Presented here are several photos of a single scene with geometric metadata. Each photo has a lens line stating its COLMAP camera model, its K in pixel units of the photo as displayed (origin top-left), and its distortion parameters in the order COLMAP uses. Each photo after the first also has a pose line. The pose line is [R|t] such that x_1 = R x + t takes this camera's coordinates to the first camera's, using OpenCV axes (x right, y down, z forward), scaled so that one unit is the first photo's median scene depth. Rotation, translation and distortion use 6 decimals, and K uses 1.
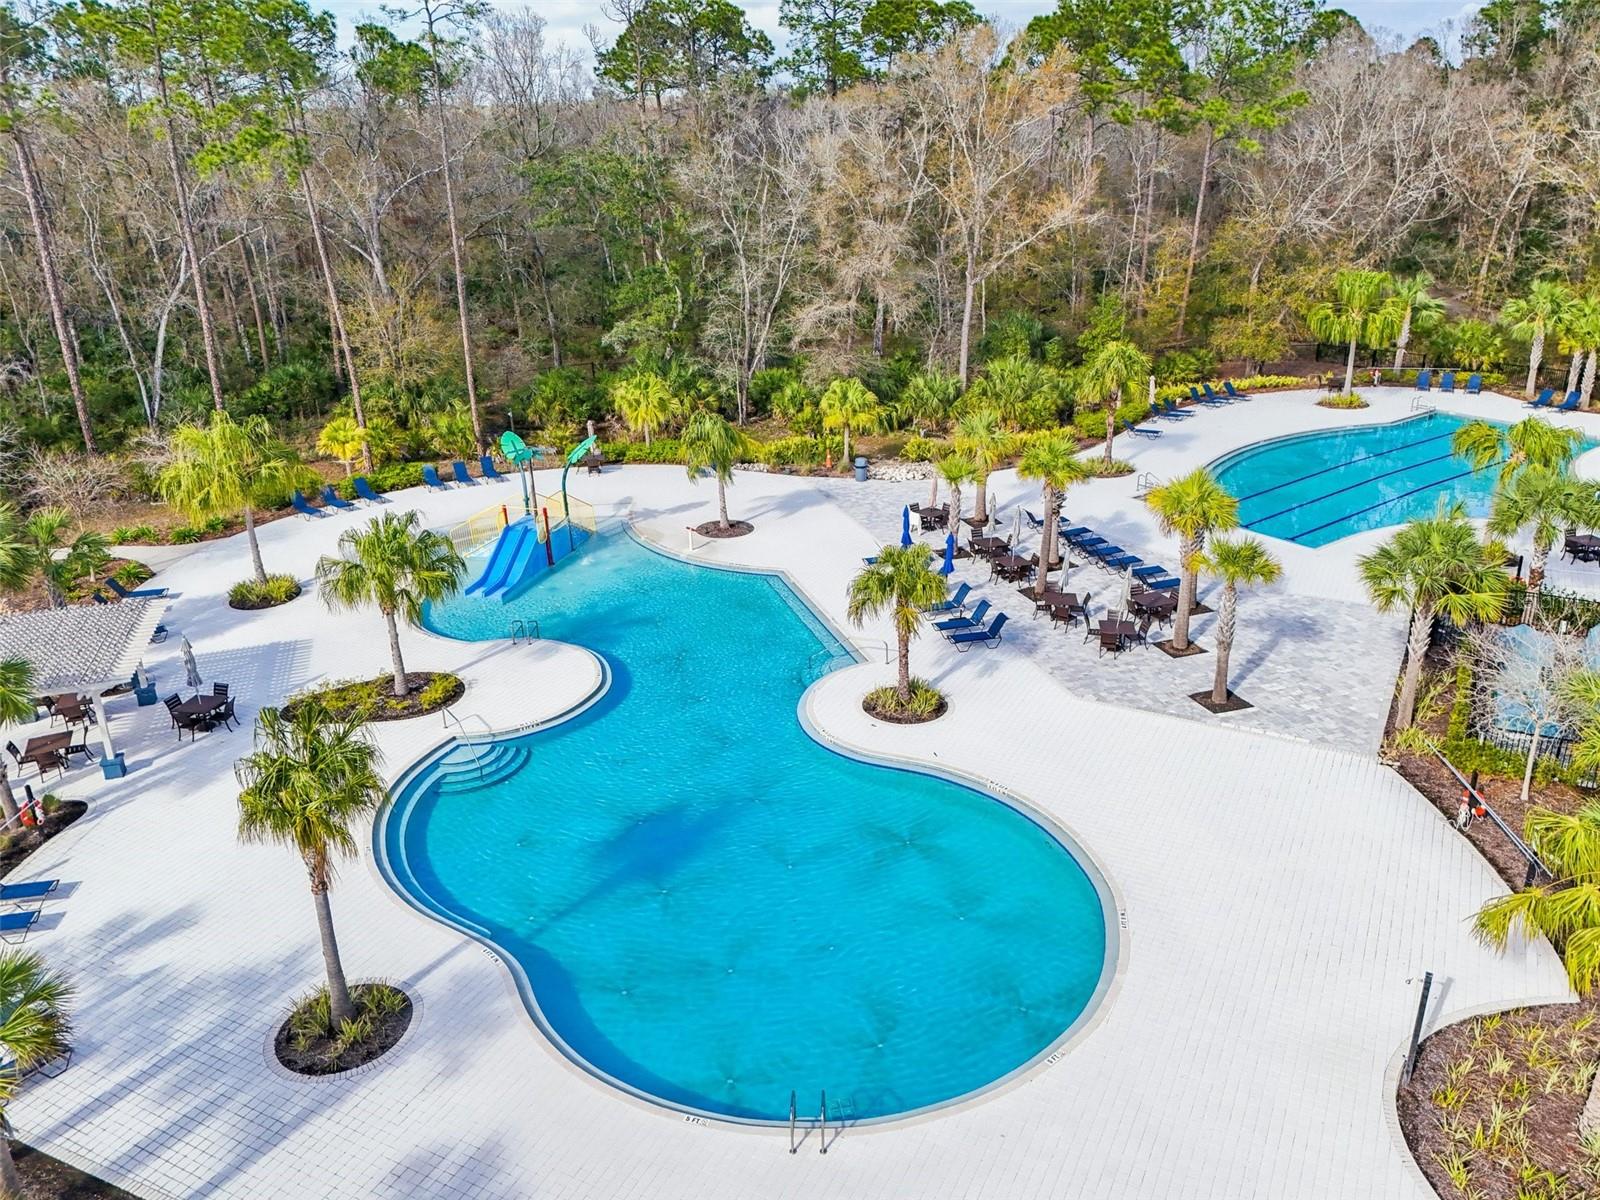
lens RADIAL K [[1210.3, 0, 785.6], [0, 1210.3, 604.1], [0, 0, 1]] dist [0.080384, -0.068174]
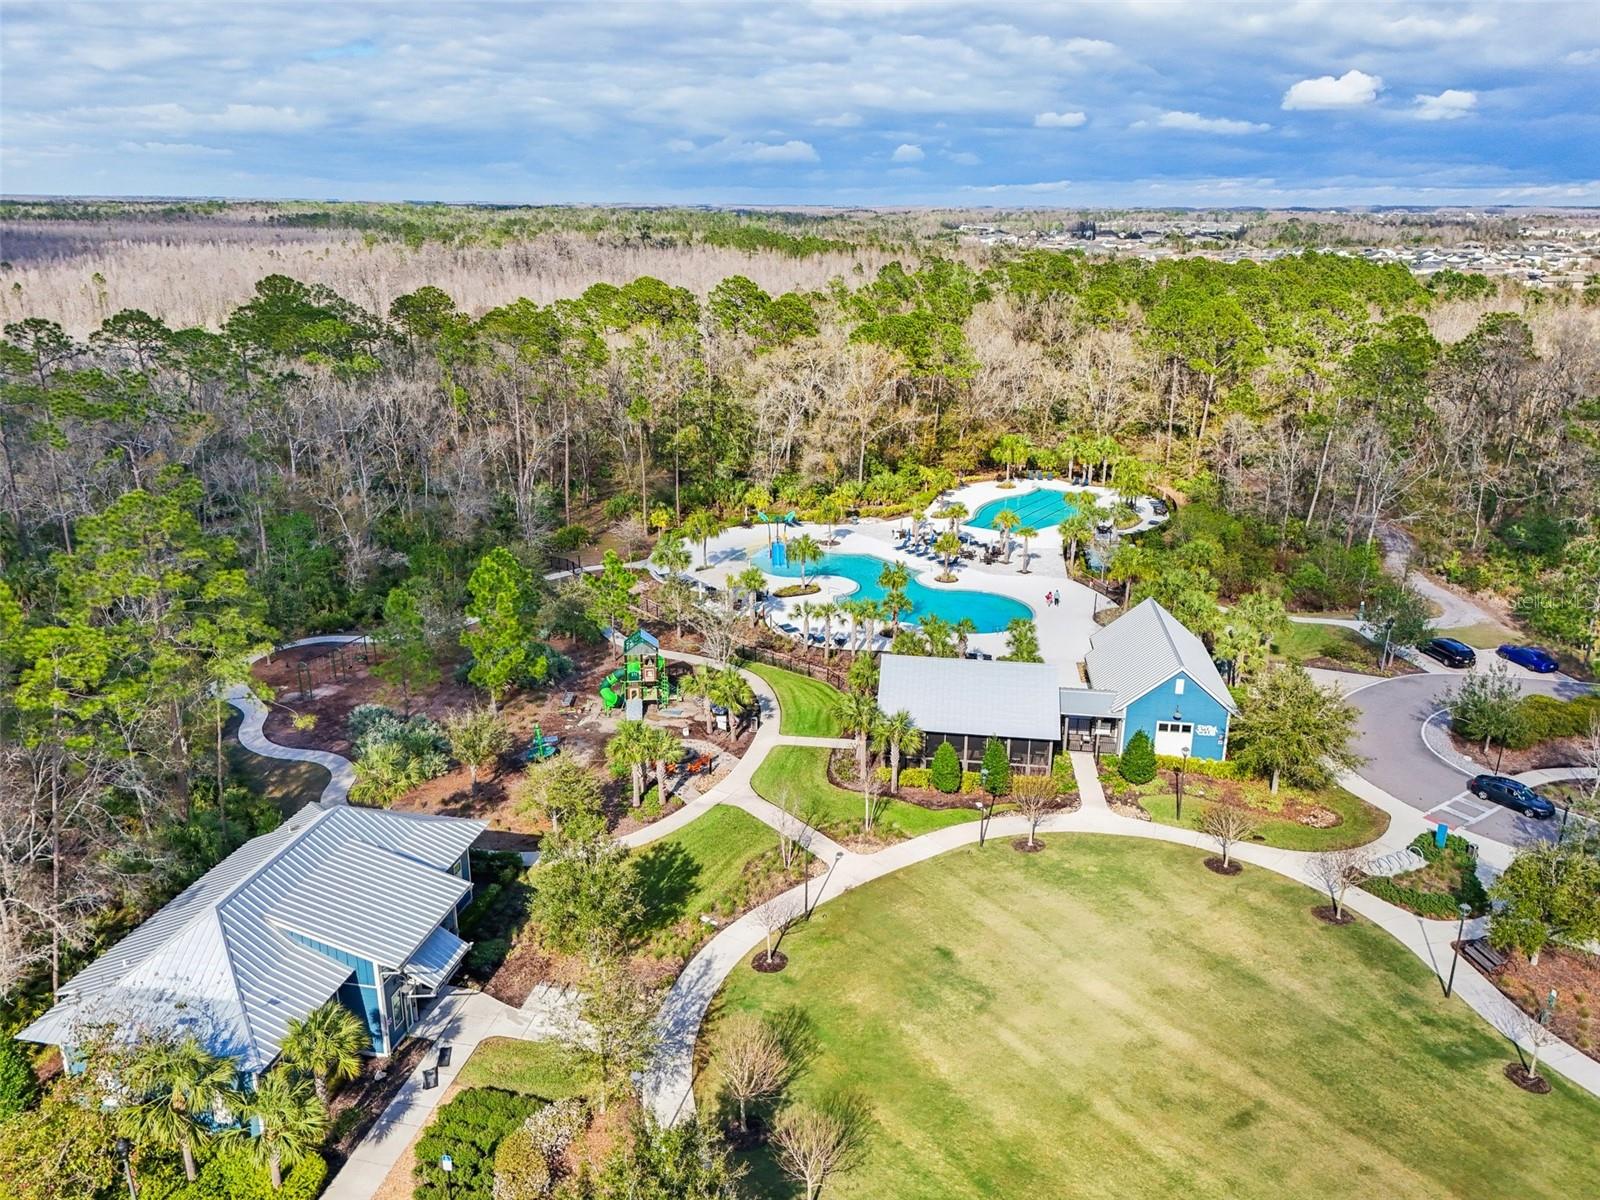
lens RADIAL K [[1210.3, 0, 783.2], [0, 1210.3, 589.5], [0, 0, 1]] dist [0.080384, -0.068174]
pose [[0.938091, -0.073580, 0.338482, -0.784851], [0.102023, 0.992523, -0.066997, 0.154065], [-0.331022, 0.097382, 0.938585, -1.084504]]
